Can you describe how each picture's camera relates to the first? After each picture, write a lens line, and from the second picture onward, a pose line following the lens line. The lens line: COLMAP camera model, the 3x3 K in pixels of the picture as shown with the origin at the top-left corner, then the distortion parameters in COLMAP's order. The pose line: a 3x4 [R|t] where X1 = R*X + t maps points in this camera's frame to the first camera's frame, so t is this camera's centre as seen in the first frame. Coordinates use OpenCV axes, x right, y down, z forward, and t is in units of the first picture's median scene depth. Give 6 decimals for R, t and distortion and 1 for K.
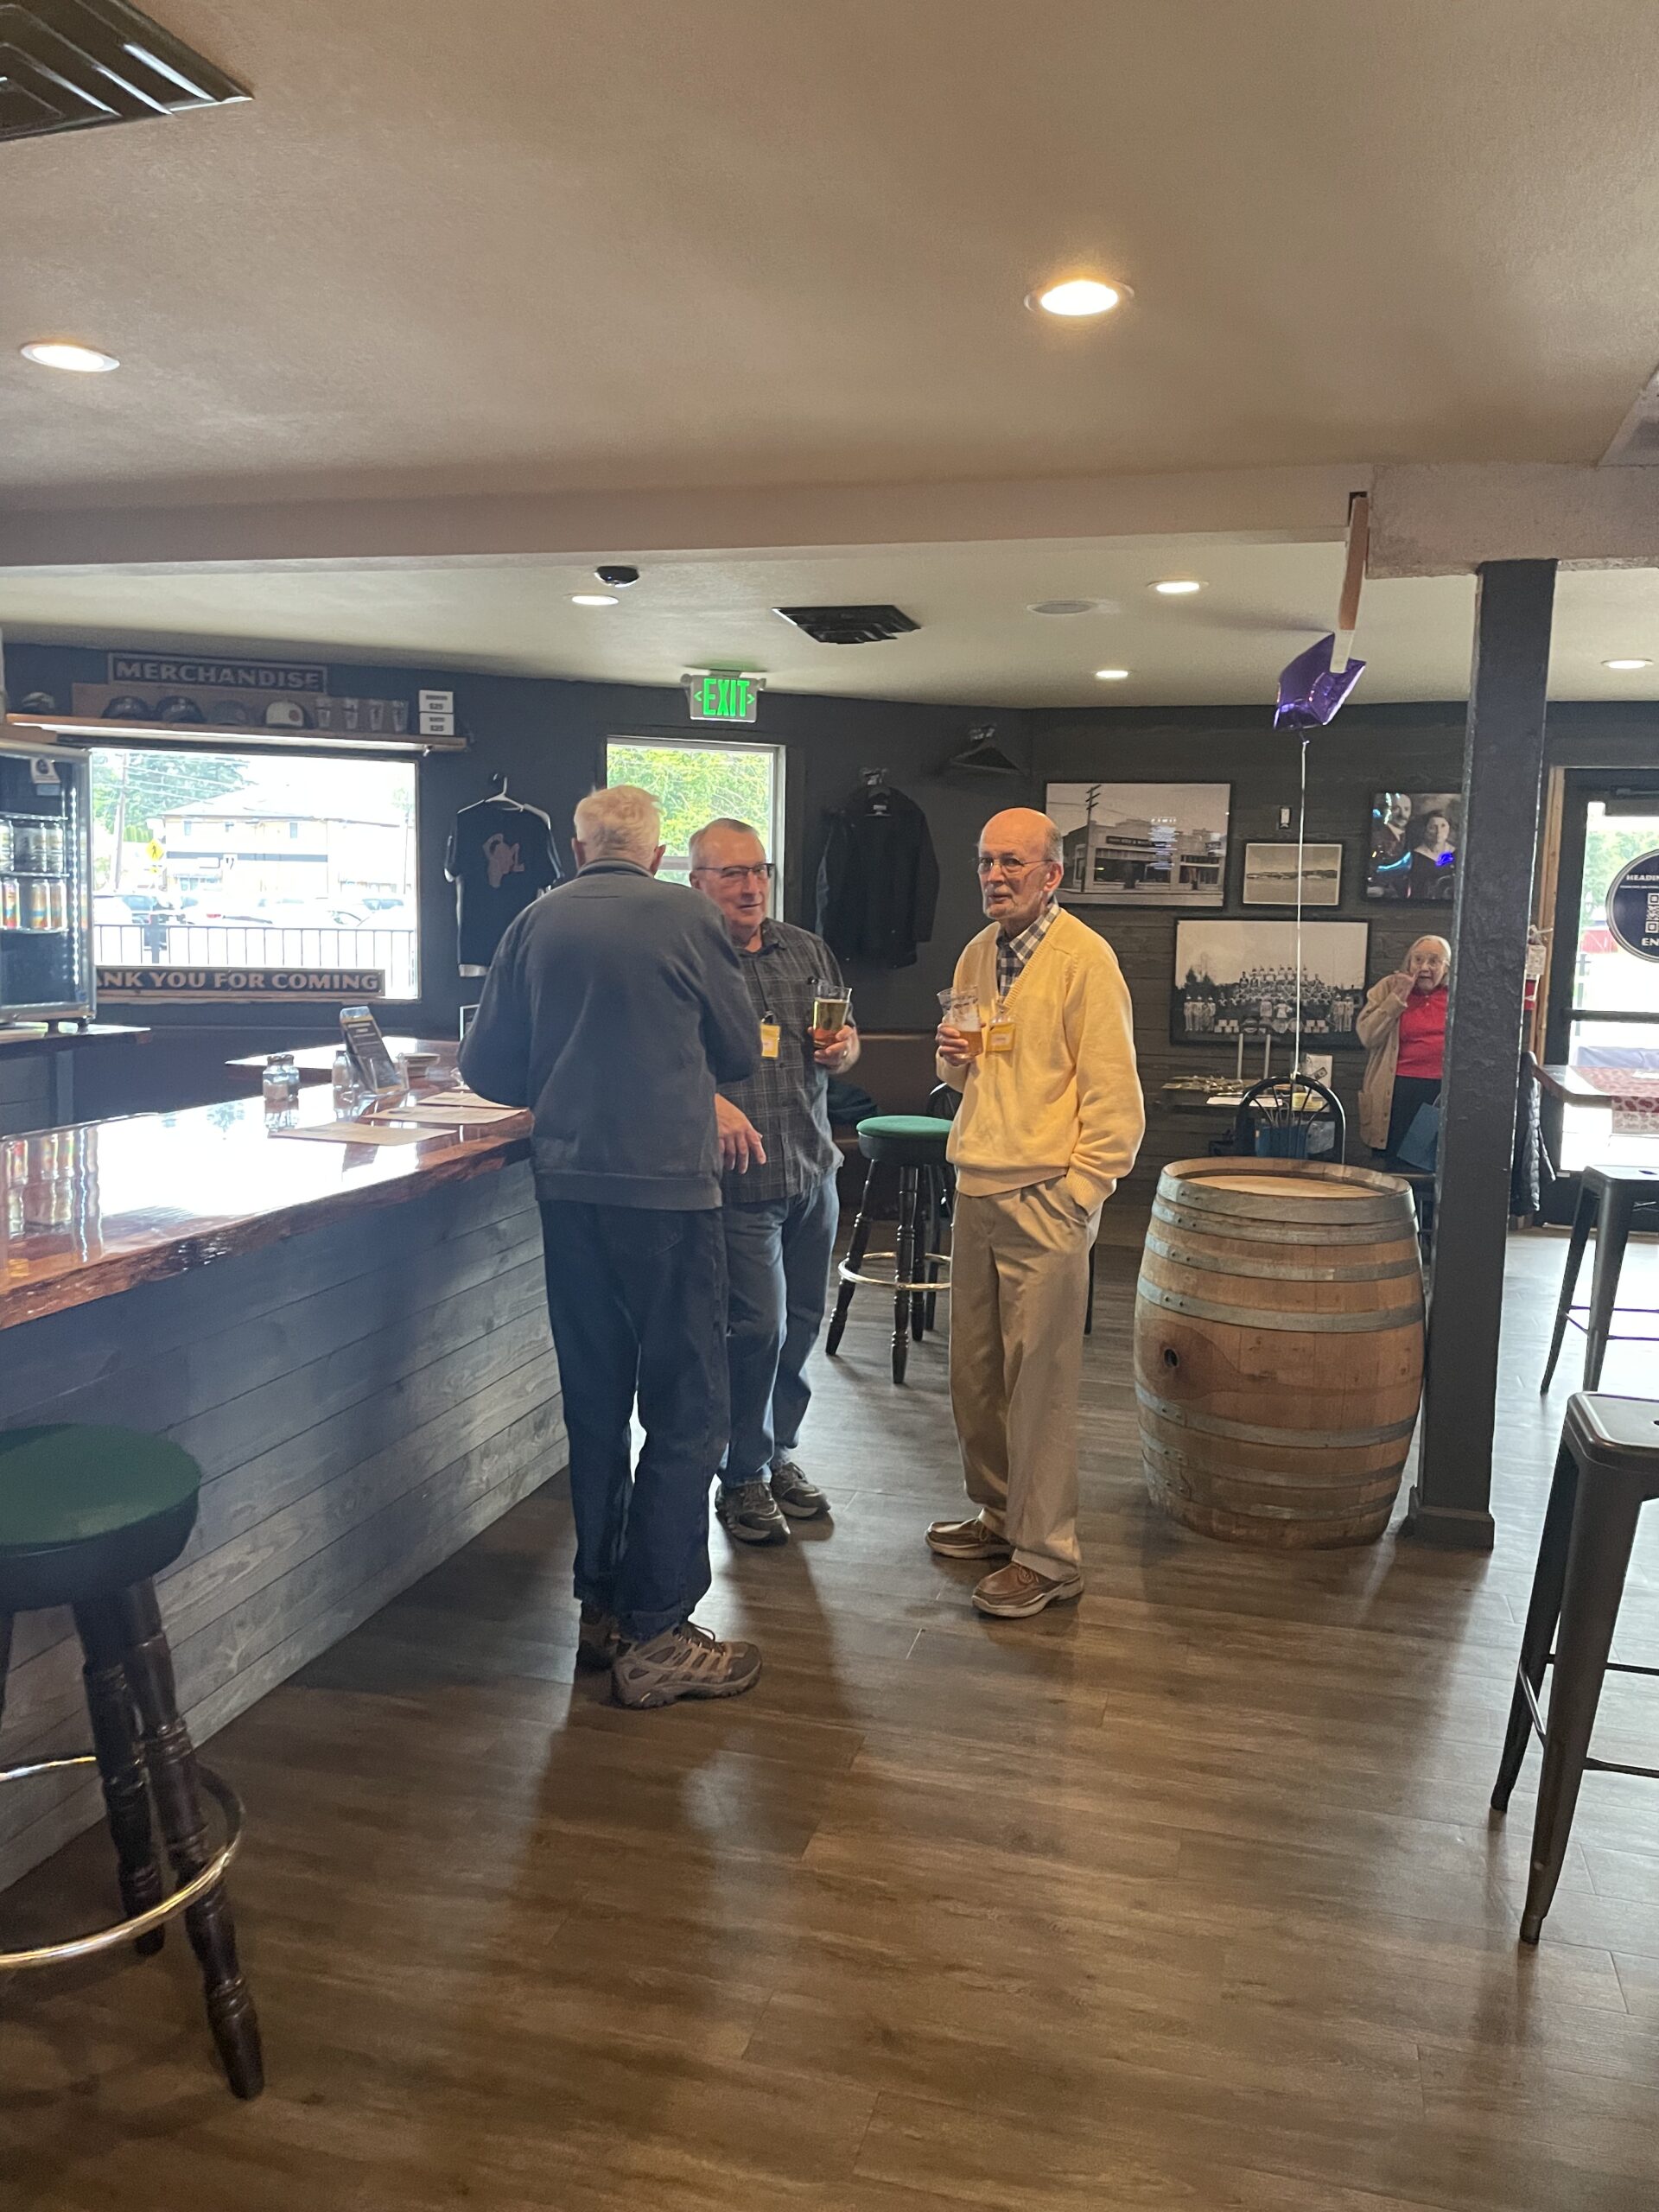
lens RADIAL K [[1682.5, 0, 819.4], [0, 1682.5, 1102.5], [0, 0, 1]] dist [-0.000533, -0.021474]
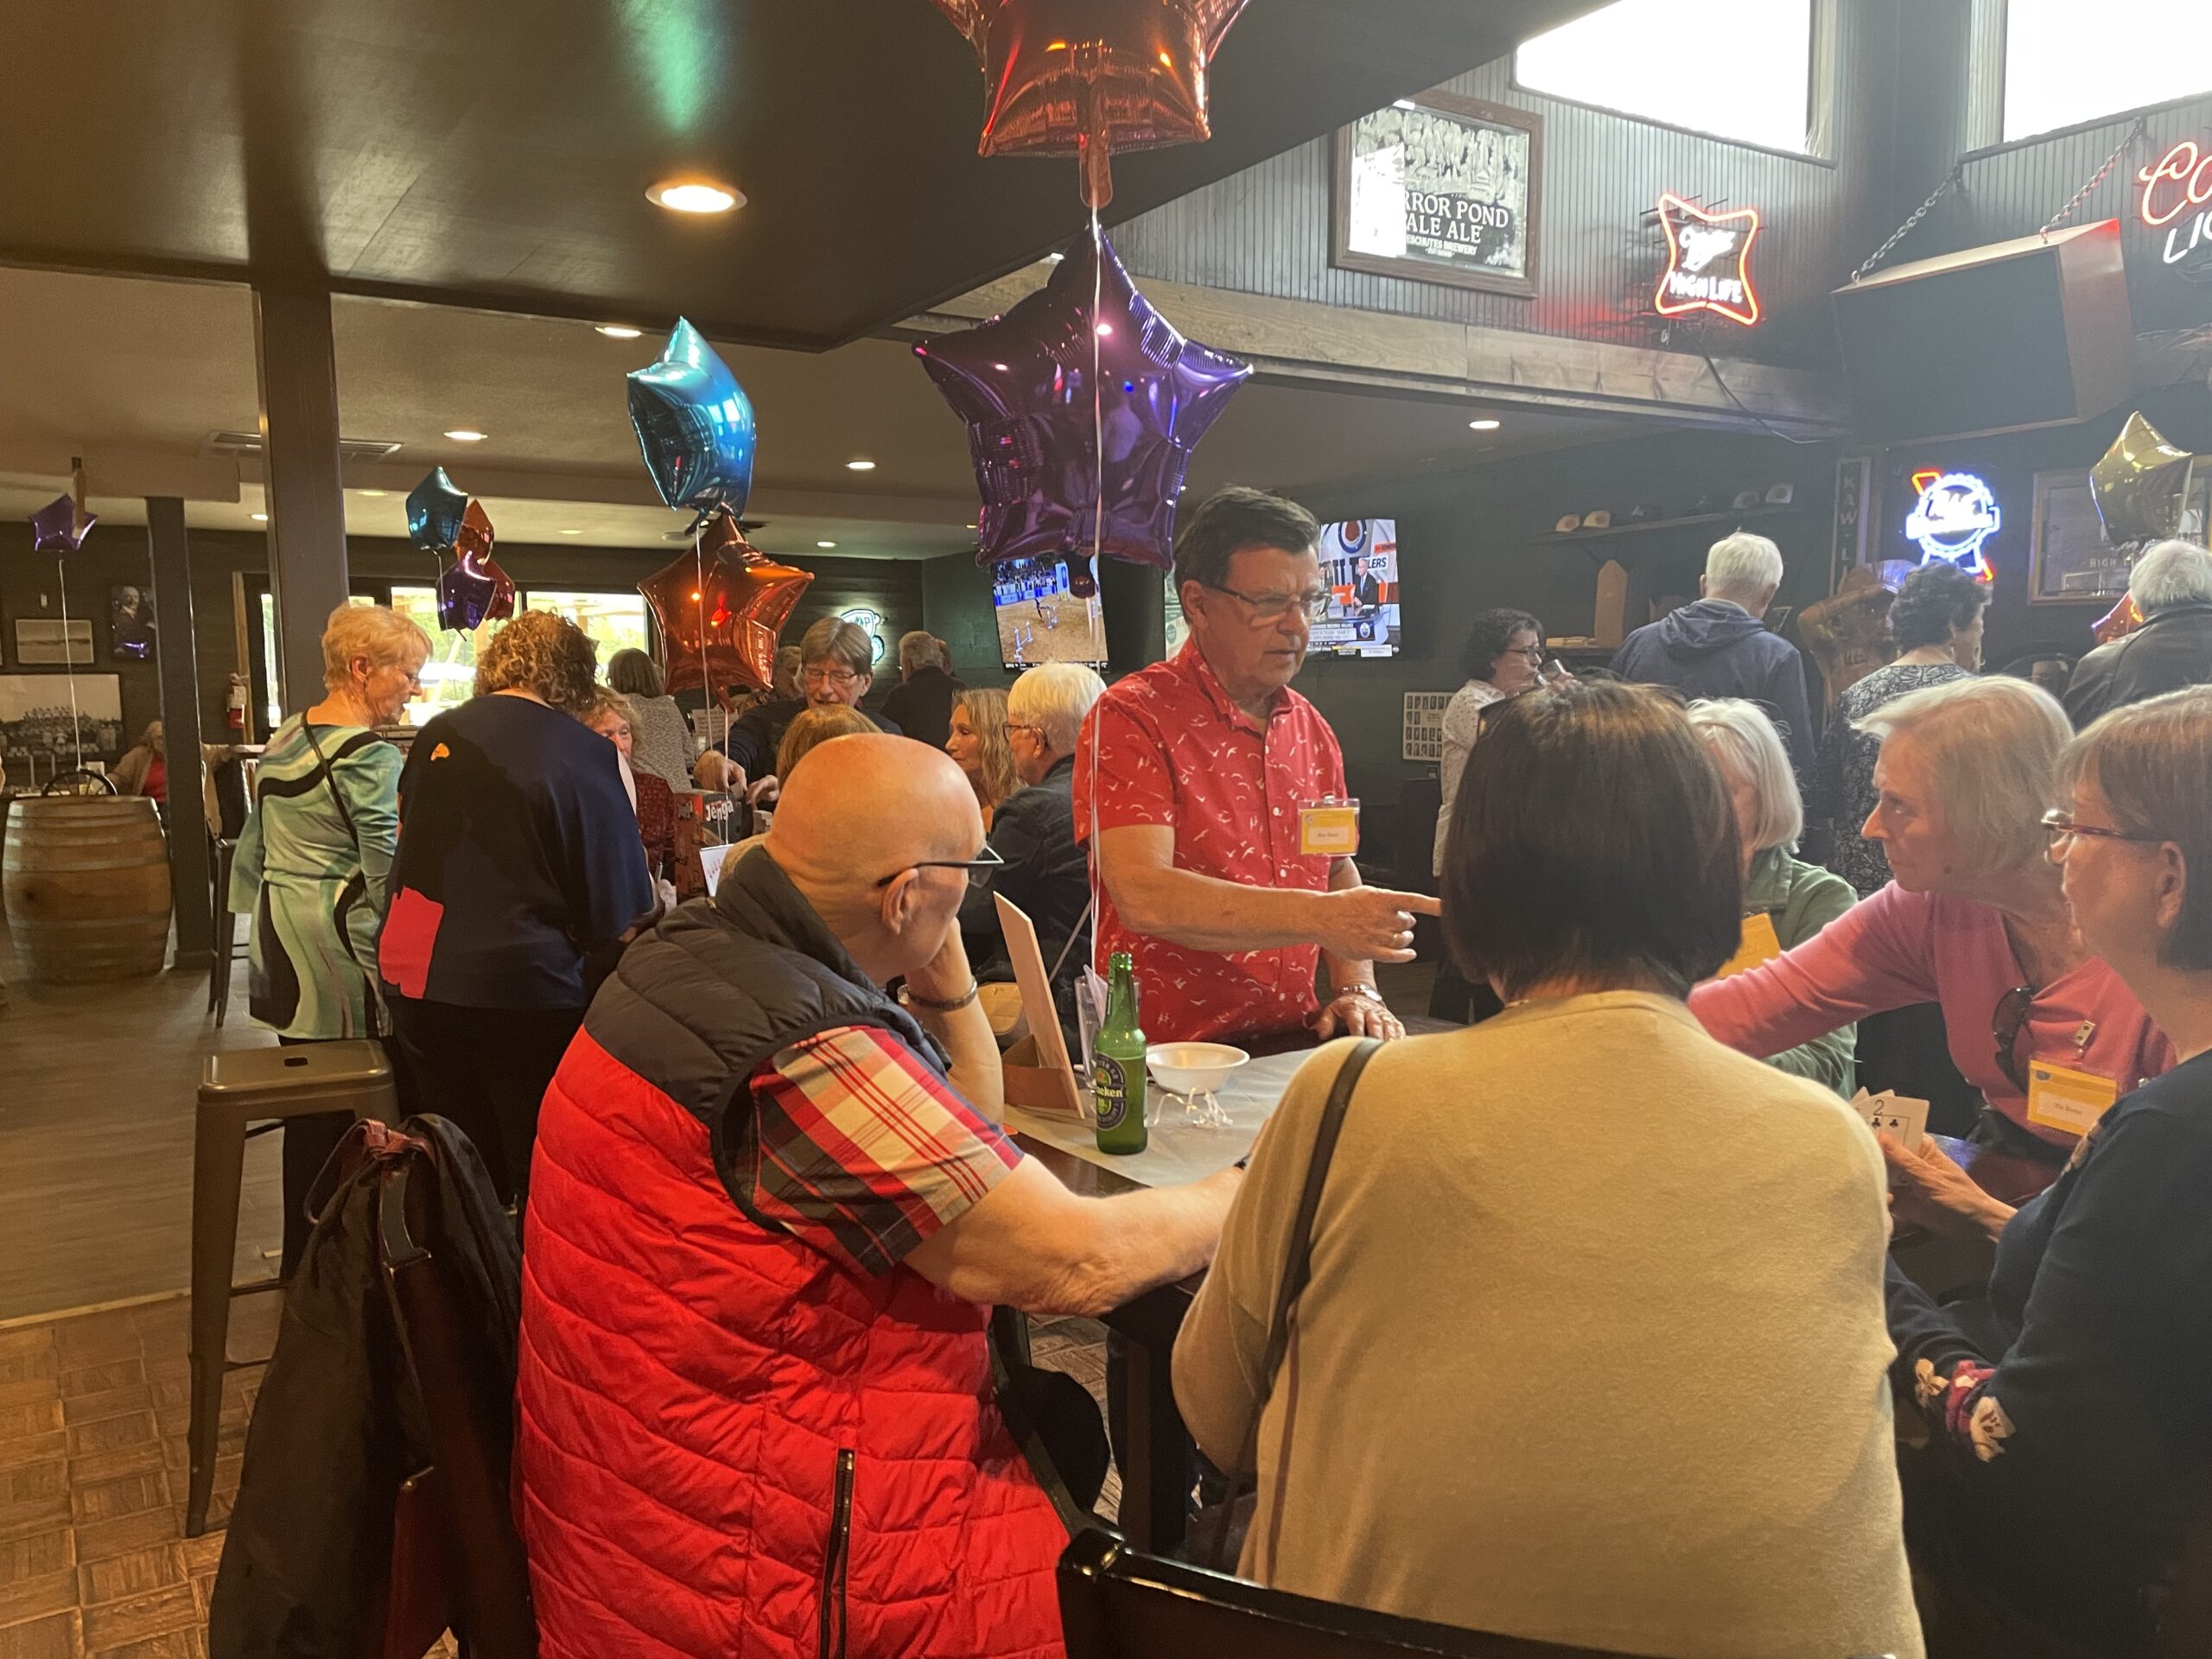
lens RADIAL K [[1682.5, 0, 1108.4], [0, 1682.5, 841.2], [0, 0, 1]] dist [-0.000533, -0.021474]
pose [[0.667424, -0.100751, 0.737831, -0.213401], [0.110390, 0.993244, 0.035772, 0.089628], [-0.736450, 0.057574, 0.674037, -0.682186]]
